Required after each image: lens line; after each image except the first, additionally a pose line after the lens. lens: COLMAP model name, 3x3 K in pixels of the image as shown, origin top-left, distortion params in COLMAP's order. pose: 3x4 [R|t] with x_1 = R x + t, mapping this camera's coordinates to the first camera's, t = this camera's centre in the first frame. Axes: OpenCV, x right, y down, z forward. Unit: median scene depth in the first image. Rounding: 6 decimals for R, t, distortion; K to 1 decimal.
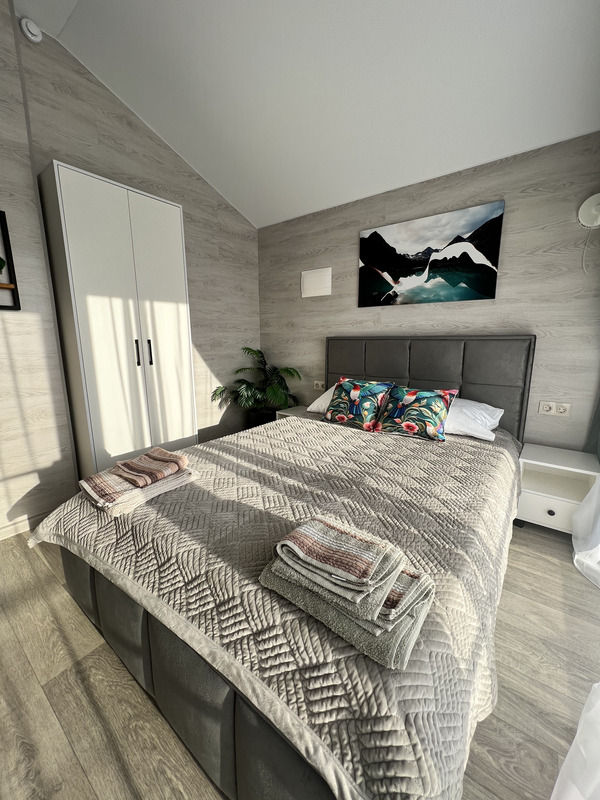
lens RADIAL K [[319.3, 0, 298.7], [0, 319.3, 399.2], [0, 0, 1]] dist [-0.003403, 0.001664]
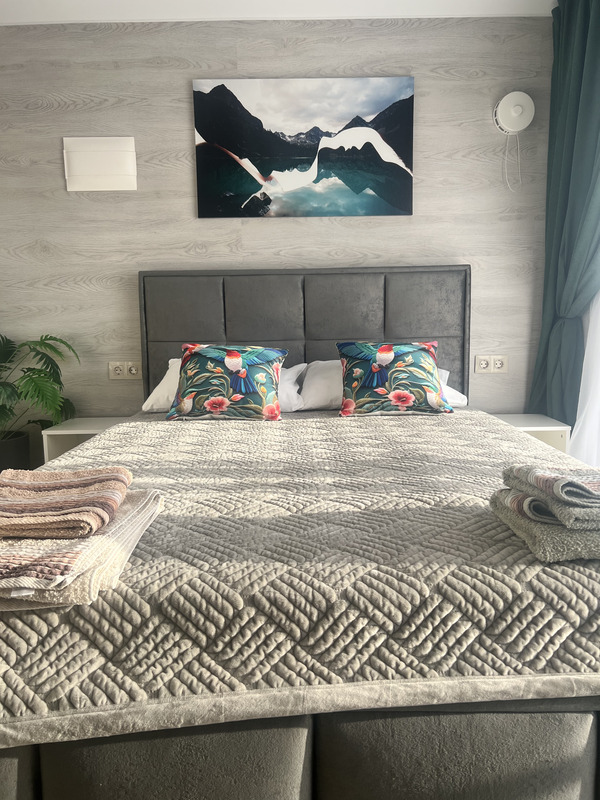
lens RADIAL K [[594.8, 0, 311.5], [0, 594.8, 405.3], [0, 0, 1]] dist [0.036192, -0.033012]
pose [[0.796224, -0.095712, 0.597383, -0.390331], [0.124674, 0.992172, -0.007207, 0.082414], [-0.592017, 0.080217, 0.801923, 0.112068]]
